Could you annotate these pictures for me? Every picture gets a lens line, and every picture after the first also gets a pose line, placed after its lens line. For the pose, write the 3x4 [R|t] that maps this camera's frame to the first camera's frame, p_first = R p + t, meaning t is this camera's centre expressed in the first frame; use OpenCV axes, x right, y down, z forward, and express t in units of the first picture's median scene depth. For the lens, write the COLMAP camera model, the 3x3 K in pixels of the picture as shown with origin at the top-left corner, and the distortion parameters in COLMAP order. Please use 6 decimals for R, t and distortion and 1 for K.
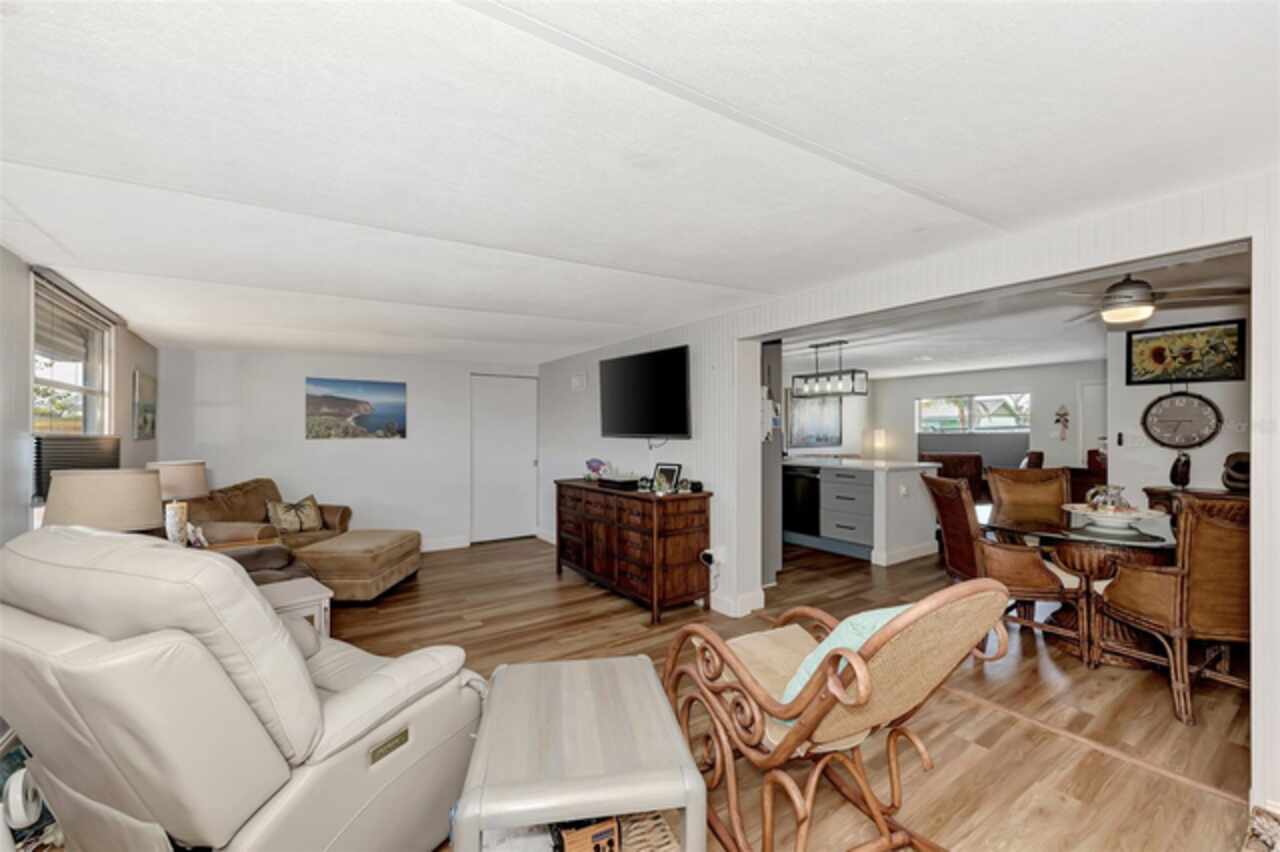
lens RADIAL K [[511.1, 0, 631.9], [0, 511.1, 433.6], [0, 0, 1]] dist [0.001823, -0.003877]
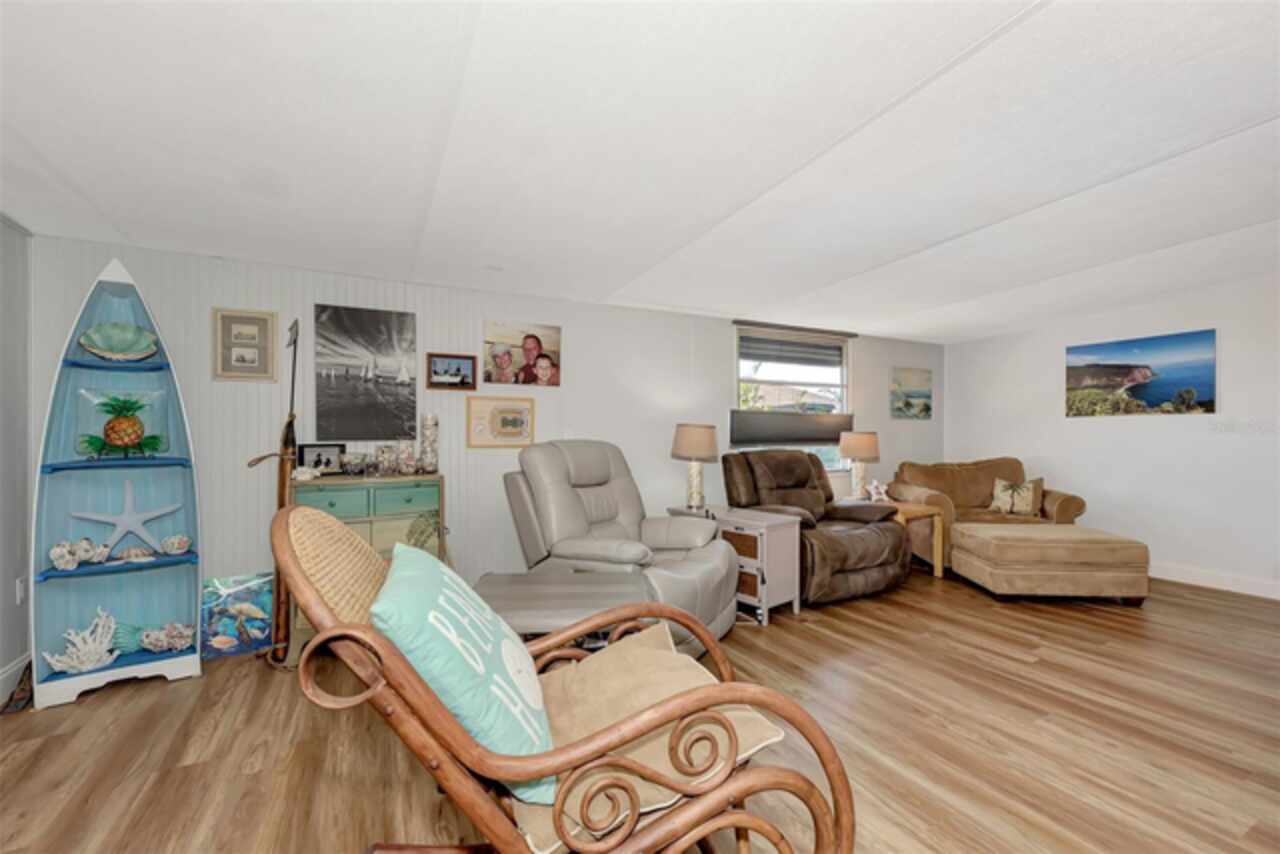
lens RADIAL K [[524.4, 0, 644.6], [0, 524.4, 436.8], [0, 0, 1]] dist [0.000675, -0.000130]
pose [[-0.102682, 0.006381, -0.994694, 0.411349], [0.000905, 0.999980, 0.006322, 0.046618], [0.994714, -0.000251, -0.102686, 0.456908]]
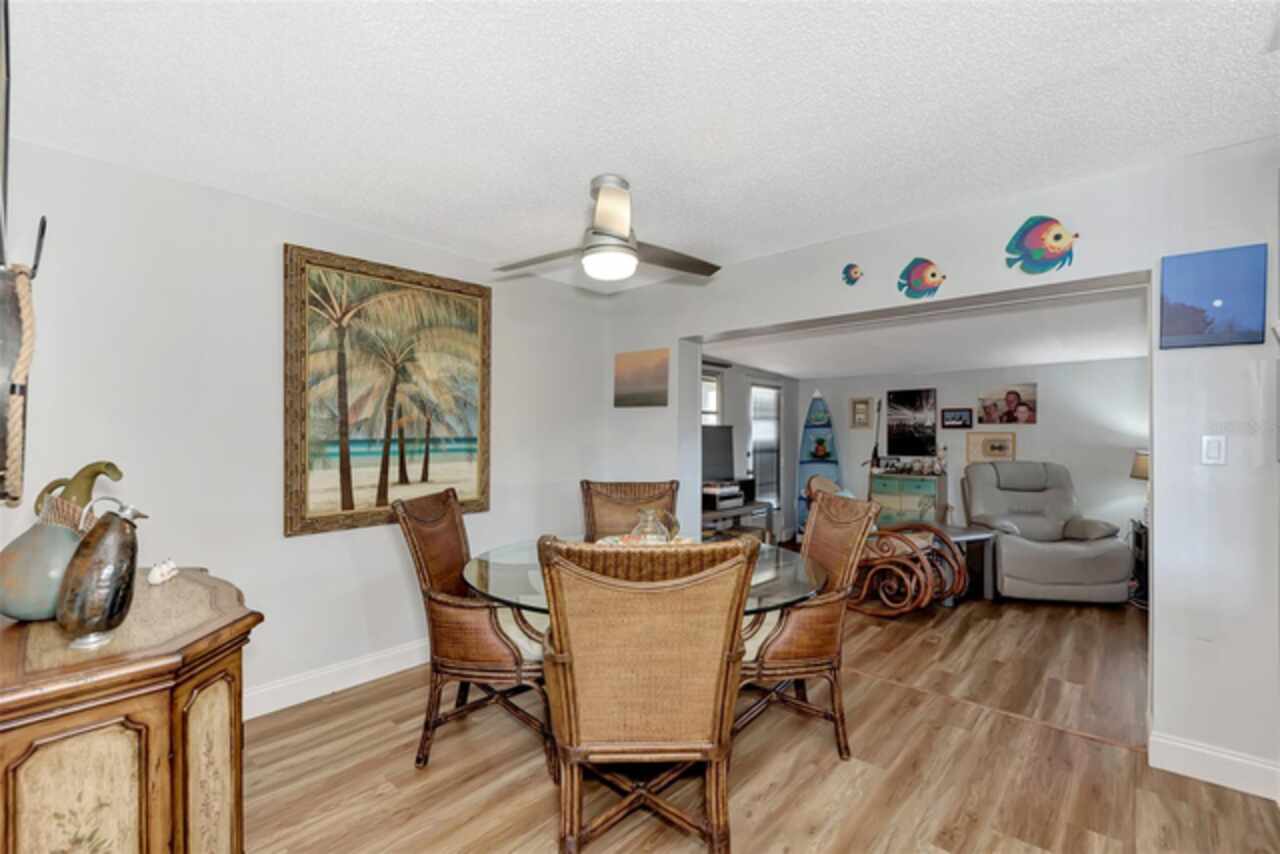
lens RADIAL K [[556.4, 0, 638.9], [0, 556.4, 436.8], [0, 0, 1]] dist [0.000145, -0.000351]
pose [[-0.967821, -0.001643, -0.251633, 0.832753], [-0.003446, 0.999971, 0.006727, -0.004678], [0.251615, 0.007378, -0.967799, 1.287891]]
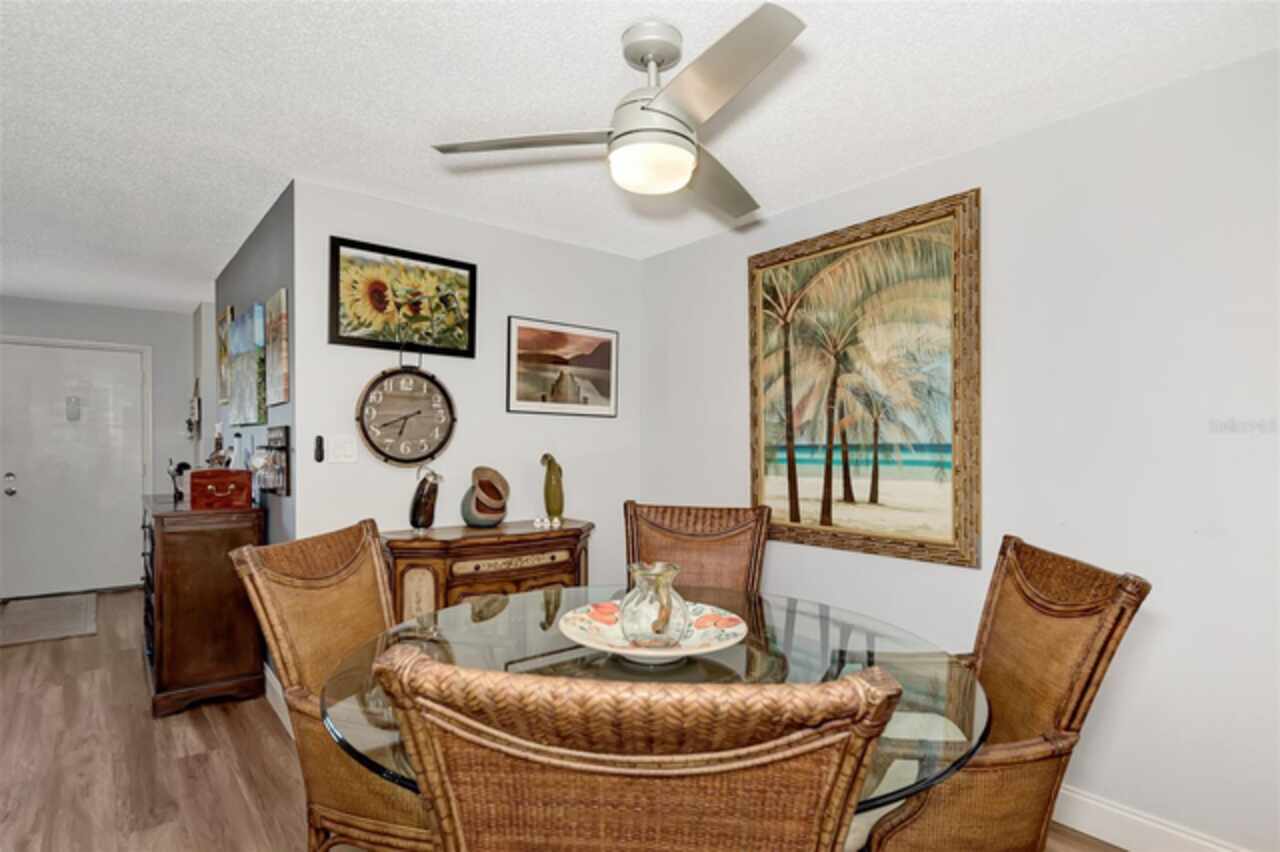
lens RADIAL K [[666.7, 0, 644.4], [0, 666.7, 456.3], [0, 0, 1]] dist [0.021511, -0.015931]
pose [[-0.096476, -0.023396, 0.995060, 0.283607], [-0.005459, 0.999721, 0.022977, 0.001030], [-0.995320, -0.003216, -0.096577, 0.779609]]
